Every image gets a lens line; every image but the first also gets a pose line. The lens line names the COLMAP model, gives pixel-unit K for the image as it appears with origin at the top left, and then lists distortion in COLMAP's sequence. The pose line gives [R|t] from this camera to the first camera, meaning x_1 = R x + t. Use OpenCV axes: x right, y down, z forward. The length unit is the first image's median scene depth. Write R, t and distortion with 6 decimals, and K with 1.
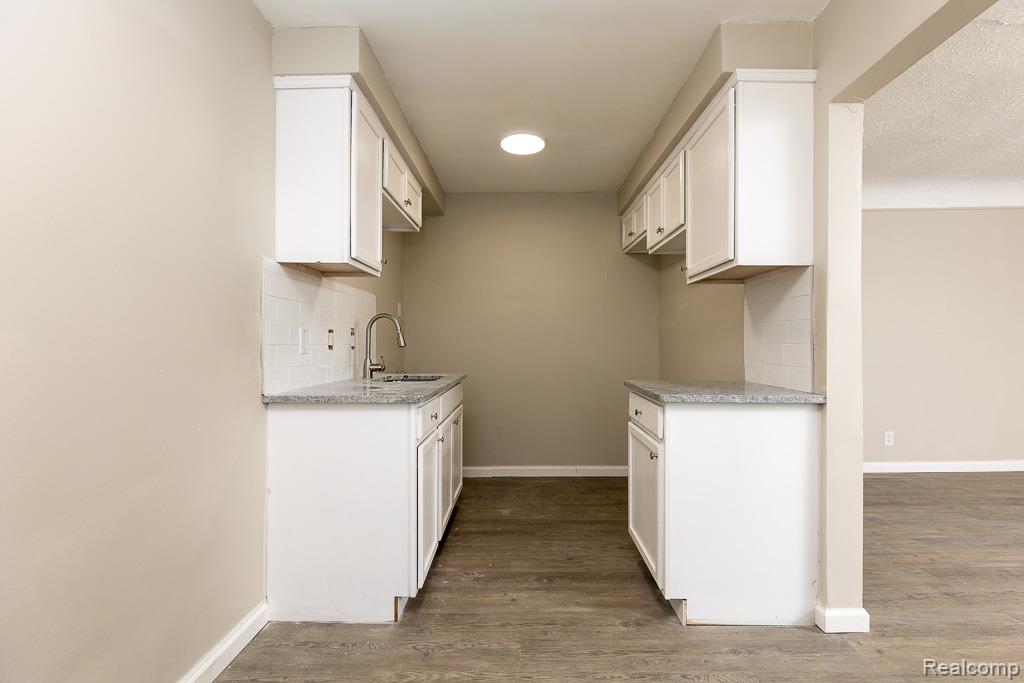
lens RADIAL K [[466.8, 0, 523.3], [0, 466.8, 342.9], [0, 0, 1]] dist [0.006107, -0.000102]
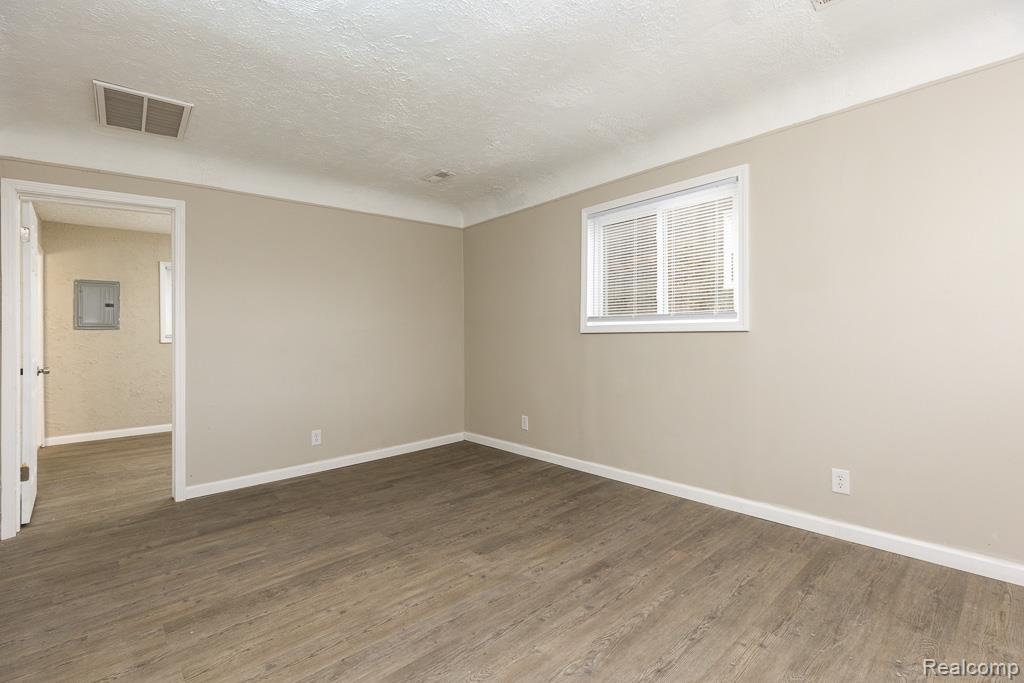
lens RADIAL K [[466.8, 0, 513.4], [0, 466.8, 333.4], [0, 0, 1]] dist [0.006107, -0.000102]
pose [[0.740659, -0.004376, 0.671867, 0.748908], [0.008169, 0.999964, -0.002493, -0.016273], [-0.671832, 0.007335, 0.740668, -0.014630]]
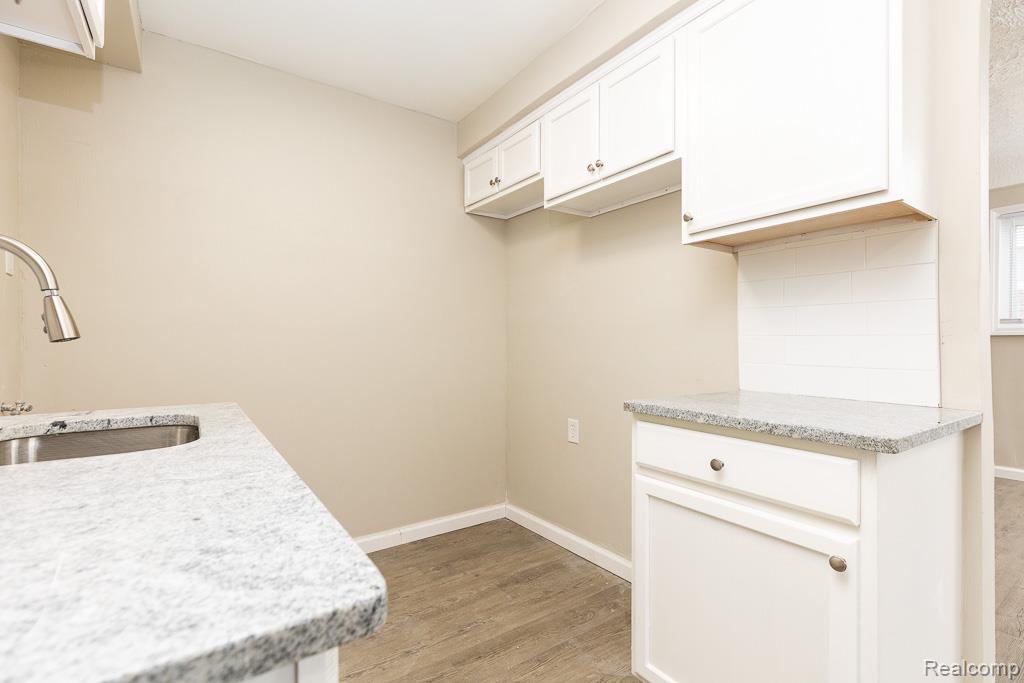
lens RADIAL K [[466.8, 0, 532.0], [0, 466.8, 345.6], [0, 0, 1]] dist [0.006107, -0.000102]
pose [[0.806924, -0.002520, 0.590650, -0.218363], [0.000770, 0.999995, 0.003215, 0.013266], [-0.590654, -0.002140, 0.806922, 0.661697]]
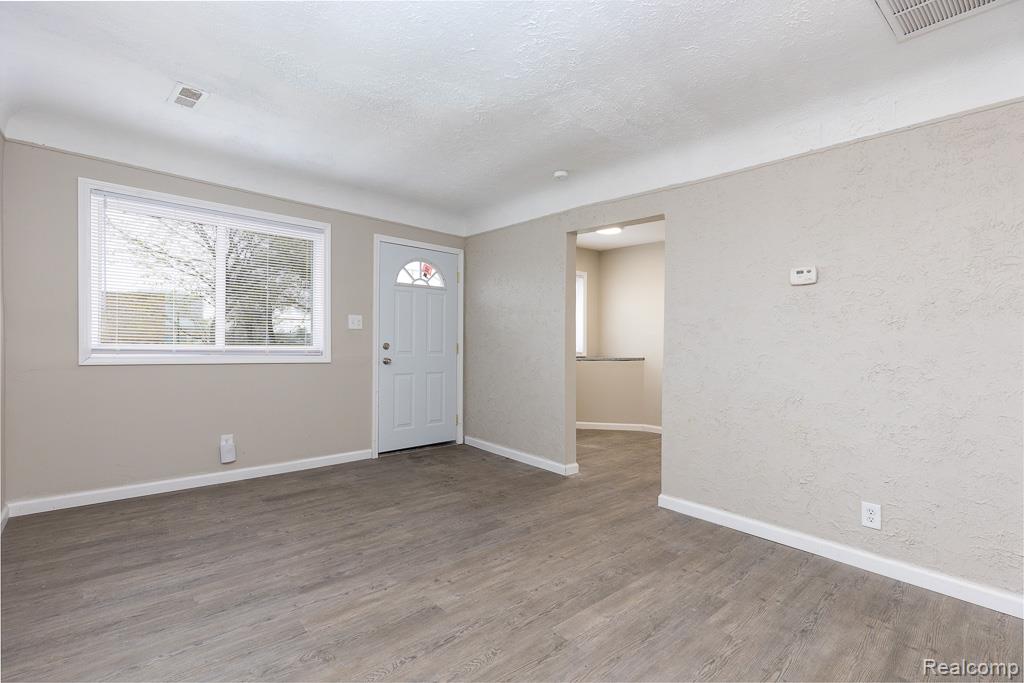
lens RADIAL K [[466.8, 0, 508.5], [0, 466.8, 345.4], [0, 0, 1]] dist [0.006107, -0.000102]
pose [[-0.751459, -0.003638, -0.659770, 1.857485], [-0.008114, 0.999960, 0.003727, -0.010509], [0.659730, 0.008154, -0.751458, 1.539260]]
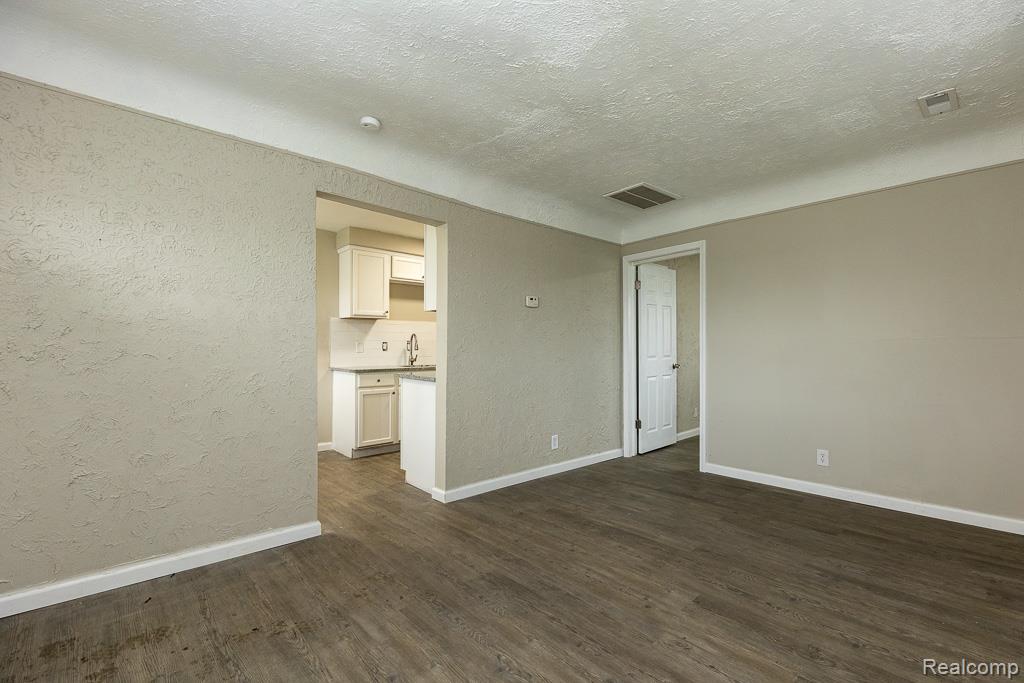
lens RADIAL K [[466.8, 0, 528.6], [0, 466.8, 345.6], [0, 0, 1]] dist [0.006107, -0.000102]
pose [[0.689114, 0.005122, -0.724635, 1.822442], [-0.000310, 0.999977, 0.006773, -0.028645], [0.724653, -0.004443, 0.689100, -0.043364]]
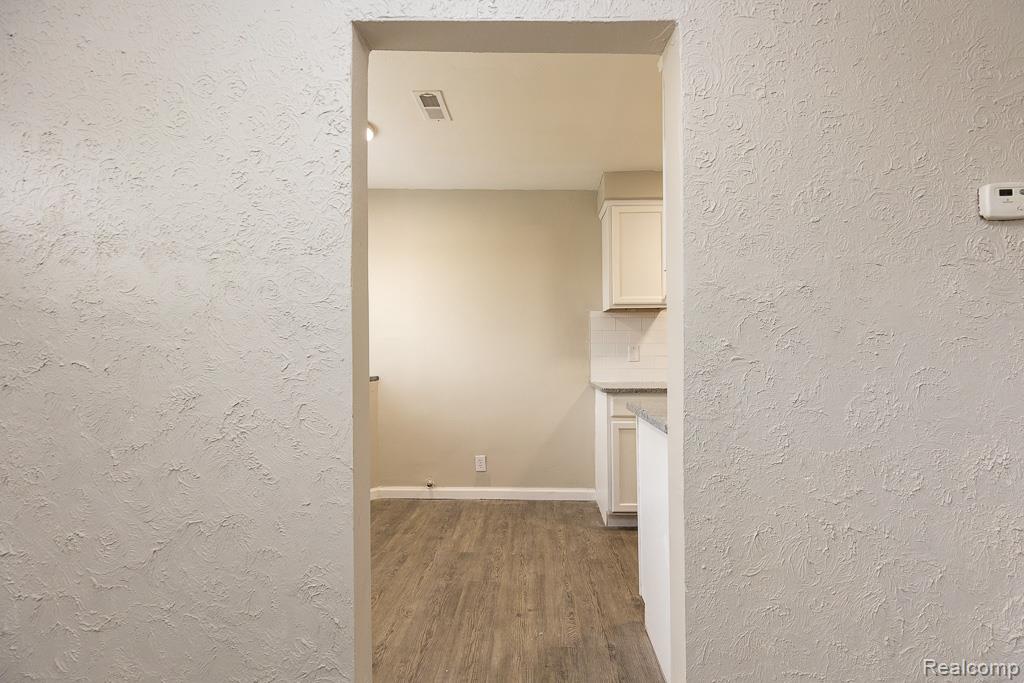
lens RADIAL K [[466.8, 0, 517.4], [0, 466.8, 341.1], [0, 0, 1]] dist [0.006107, -0.000102]
pose [[-0.031154, -0.023287, -0.999243, 1.133331], [0.010034, 0.999671, -0.023610, -0.011939], [0.999464, -0.010762, -0.030910, 0.607948]]
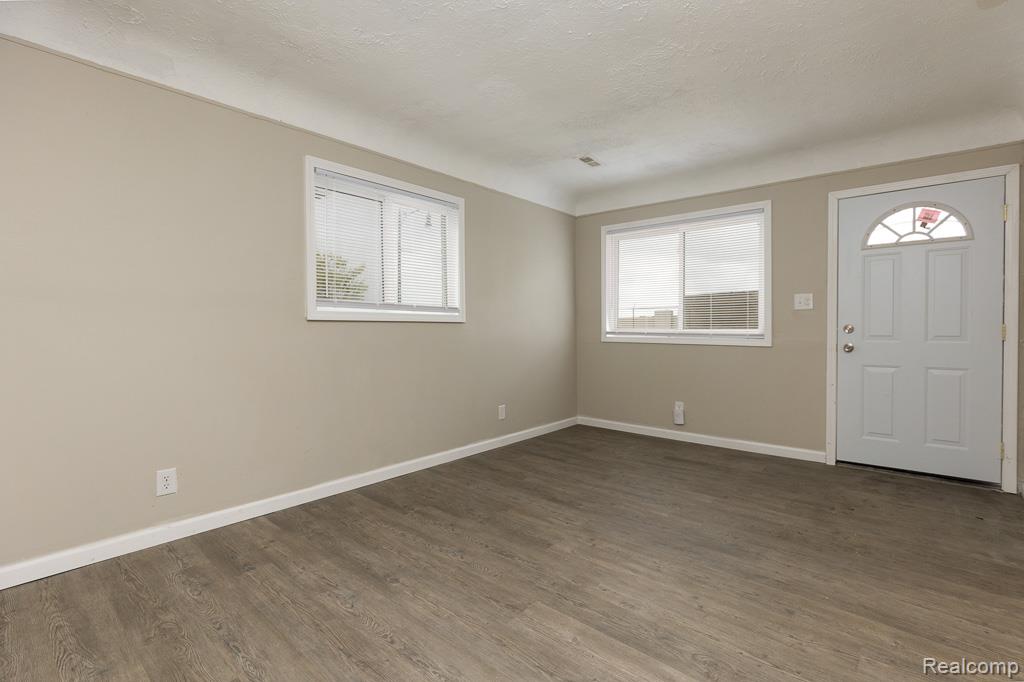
lens RADIAL K [[466.8, 0, 525.1], [0, 466.8, 338.7], [0, 0, 1]] dist [0.006107, -0.000102]
pose [[-0.762711, -0.010835, 0.646648, 0.785632], [0.000654, 0.999846, 0.017525, 0.008532], [-0.646739, 0.013790, -0.762587, 1.612675]]
